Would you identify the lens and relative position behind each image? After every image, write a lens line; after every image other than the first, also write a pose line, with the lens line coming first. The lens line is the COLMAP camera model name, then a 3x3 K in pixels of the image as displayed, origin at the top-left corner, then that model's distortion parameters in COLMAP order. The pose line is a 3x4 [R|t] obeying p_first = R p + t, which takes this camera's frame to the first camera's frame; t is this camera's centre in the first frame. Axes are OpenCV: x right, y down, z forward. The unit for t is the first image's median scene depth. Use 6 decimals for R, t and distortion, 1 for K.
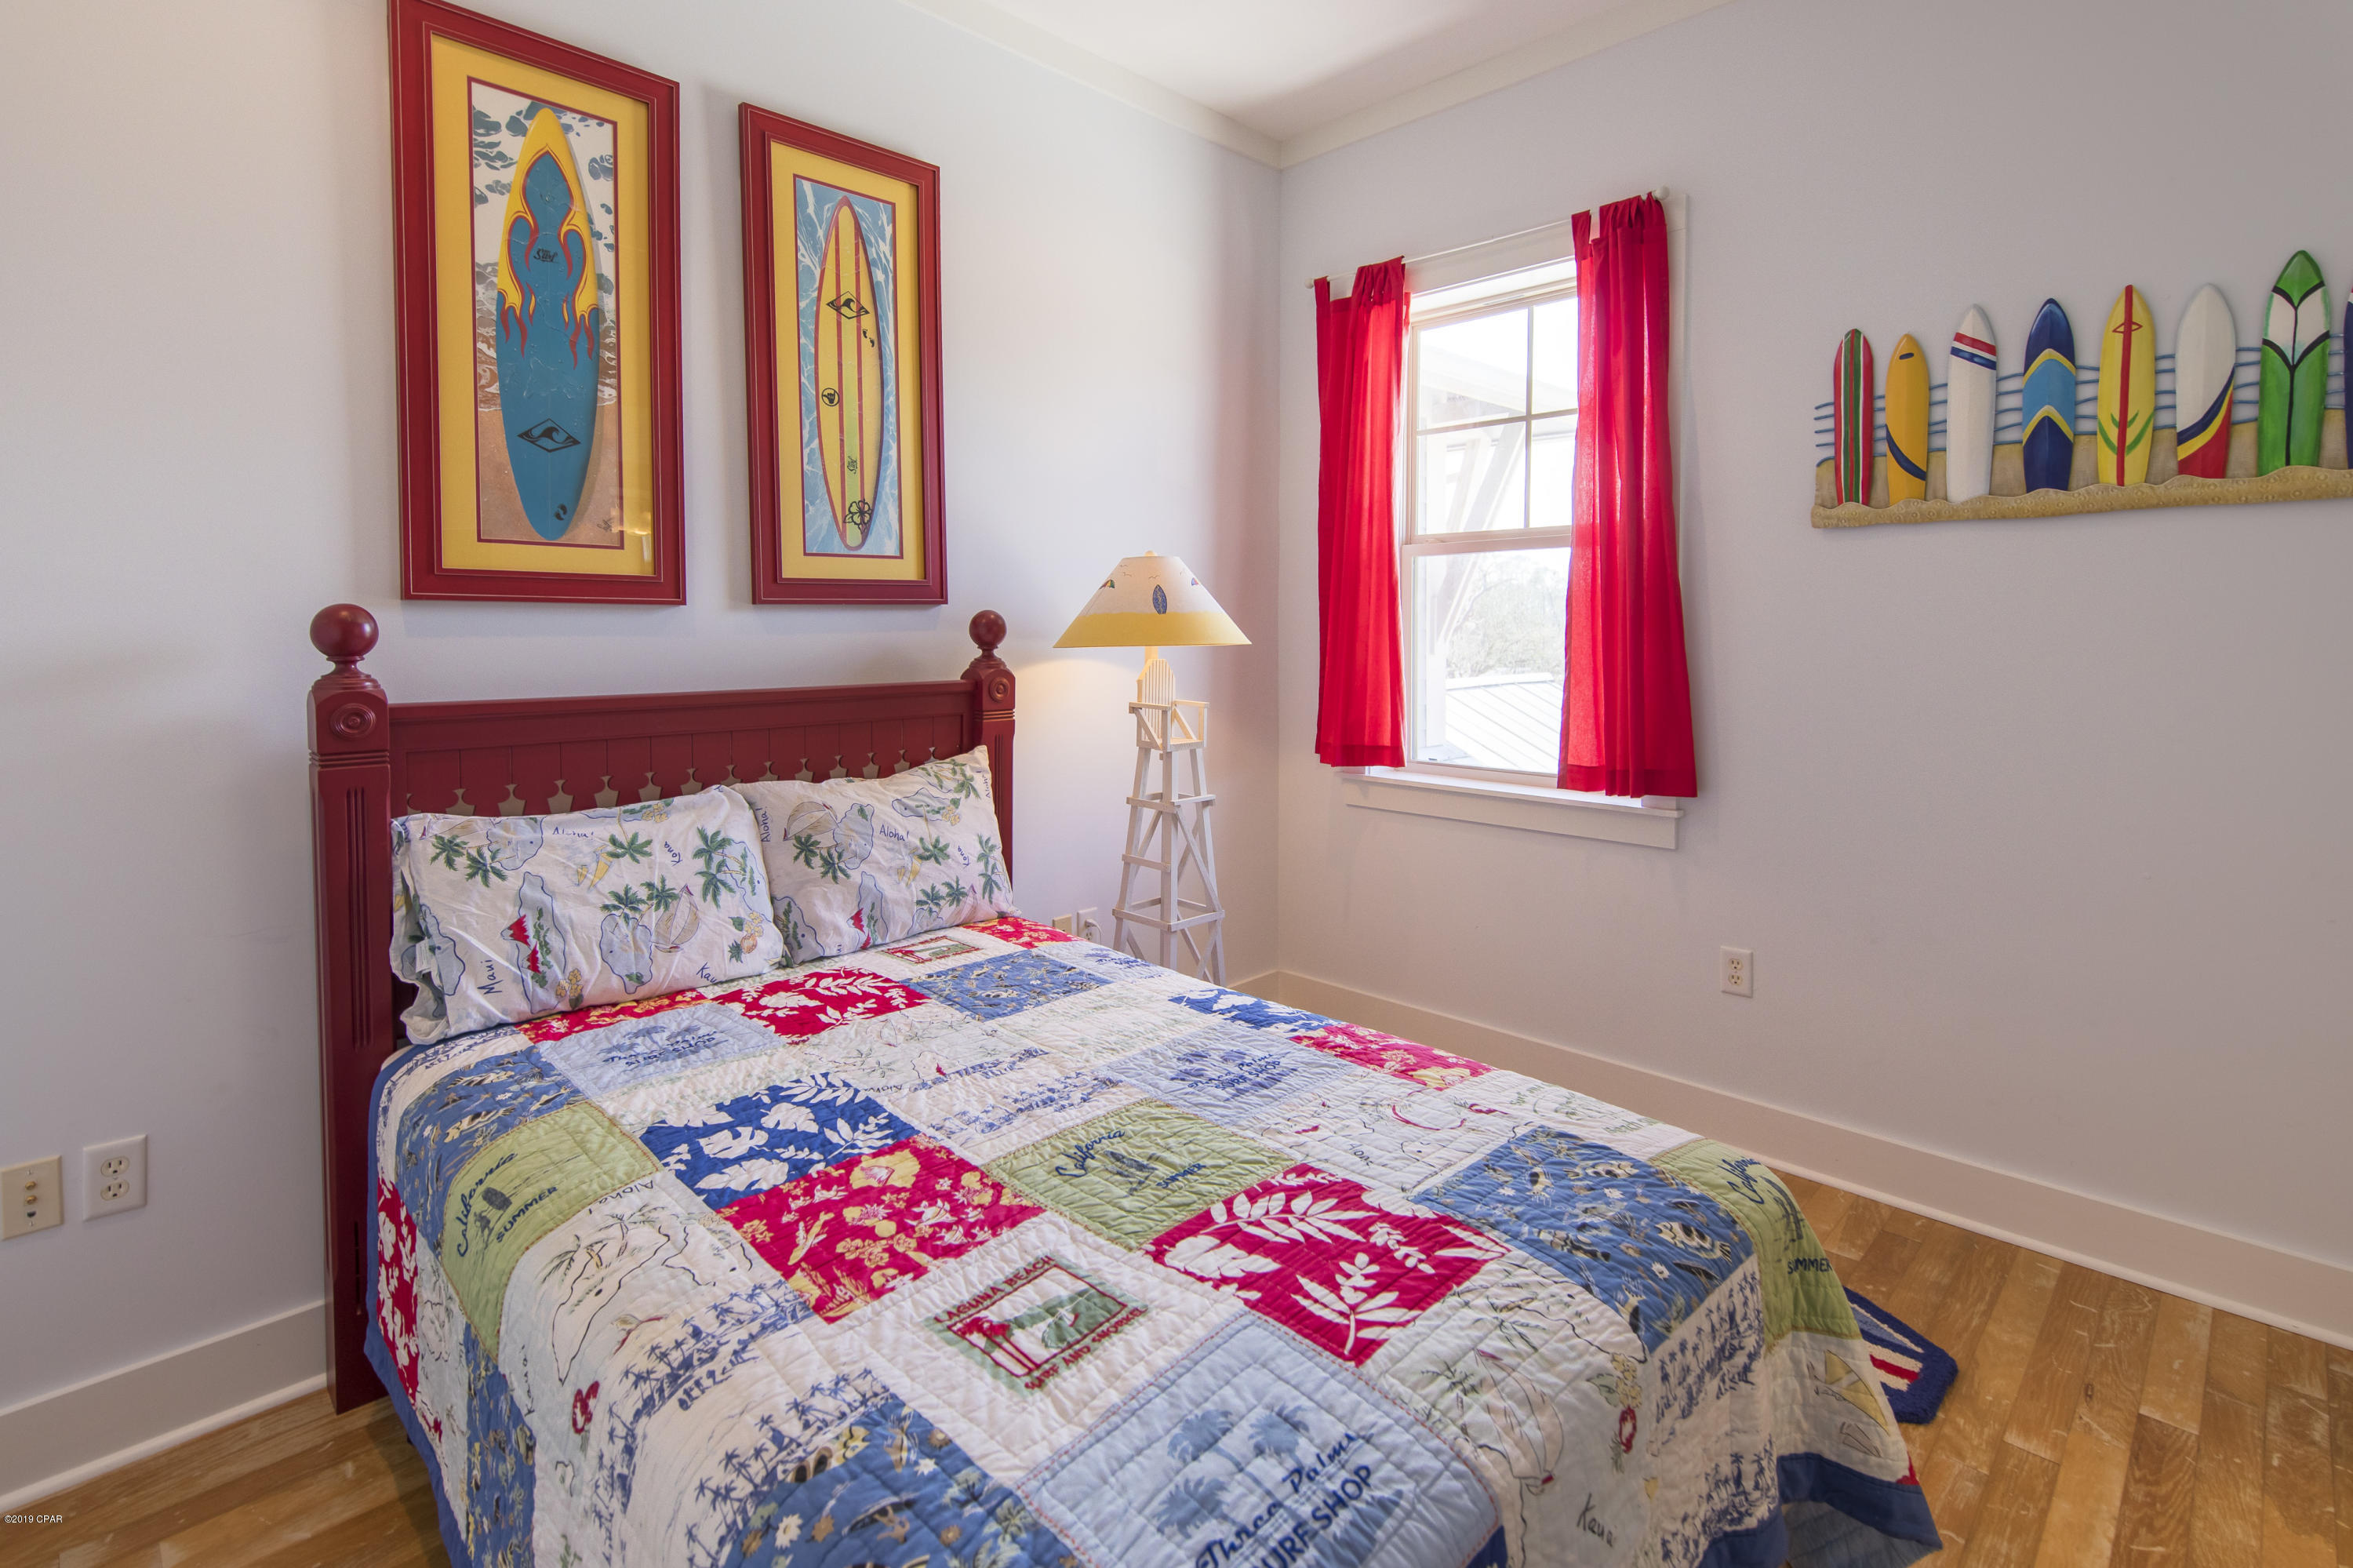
lens RADIAL K [[1091.0, 0, 1176.6], [0, 1091.0, 826.3], [0, 0, 1]] dist [0.008072, 0.000444]
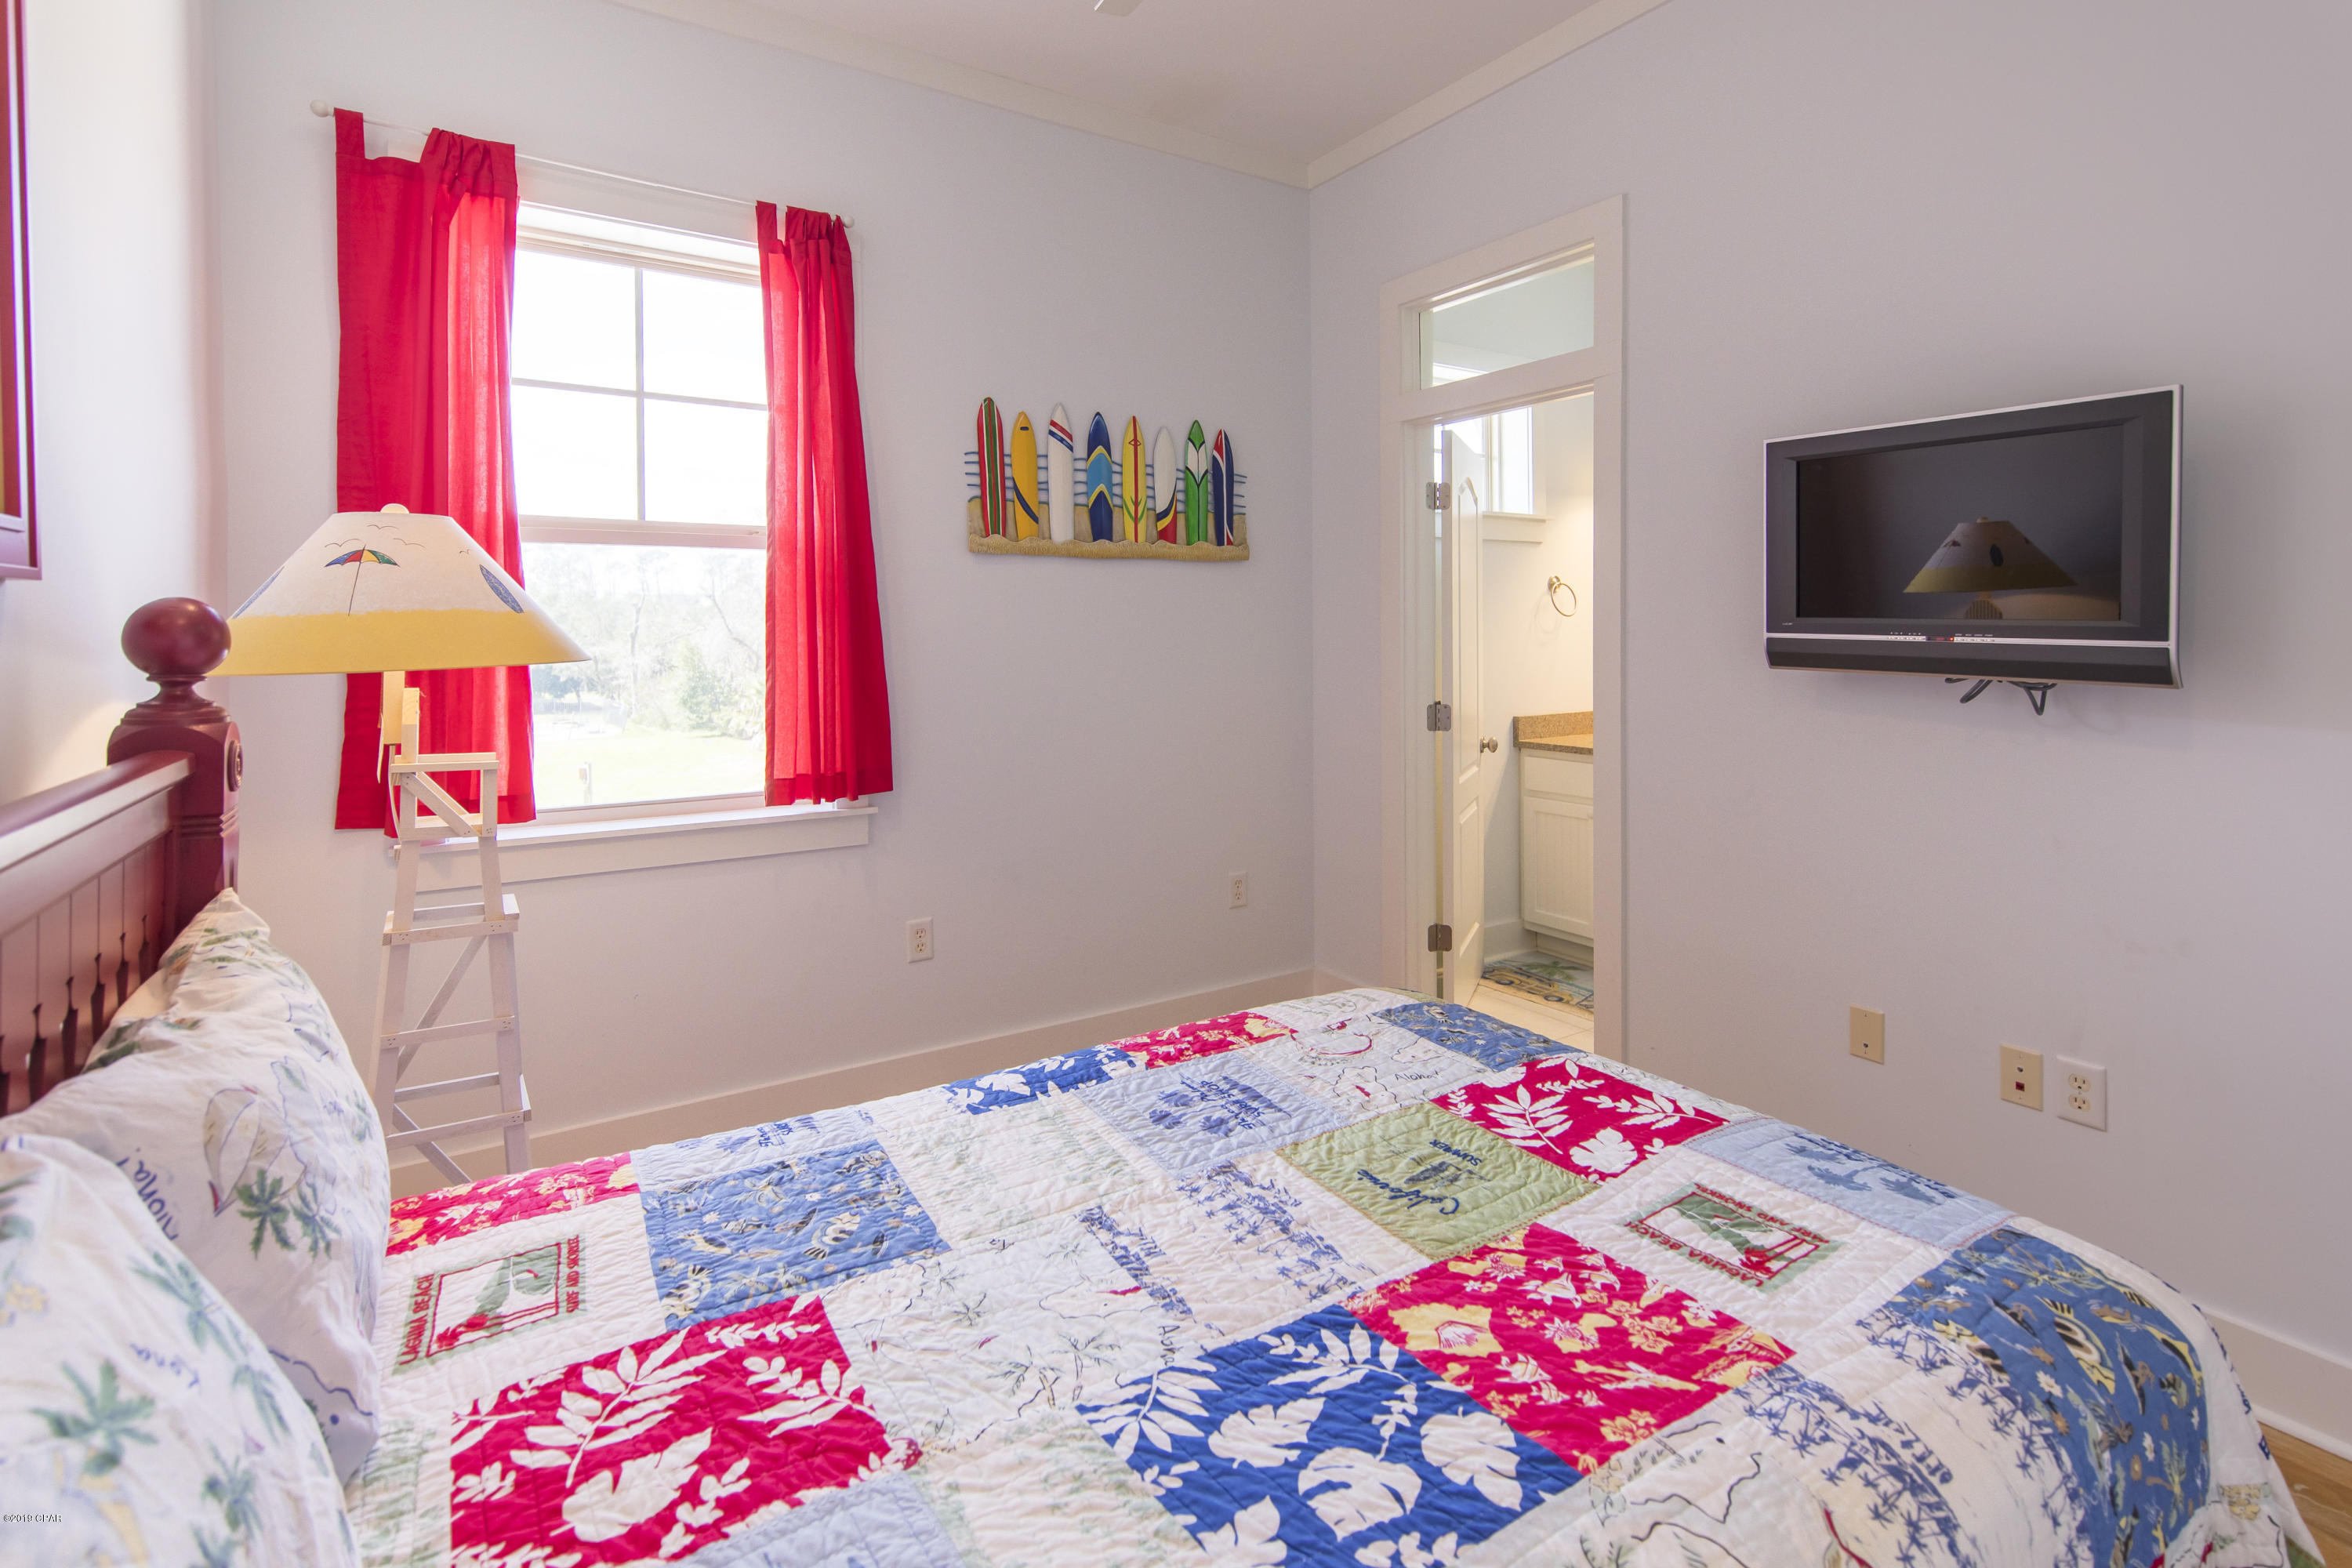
lens RADIAL K [[1091.0, 0, 1176.0], [0, 1091.0, 784.0], [0, 0, 1]] dist [0.005044, 0.000231]
pose [[0.222630, -0.134374, 0.965598, -0.830503], [0.180540, 0.979006, 0.094615, -0.139438], [-0.958040, 0.153265, 0.242216, 0.778911]]
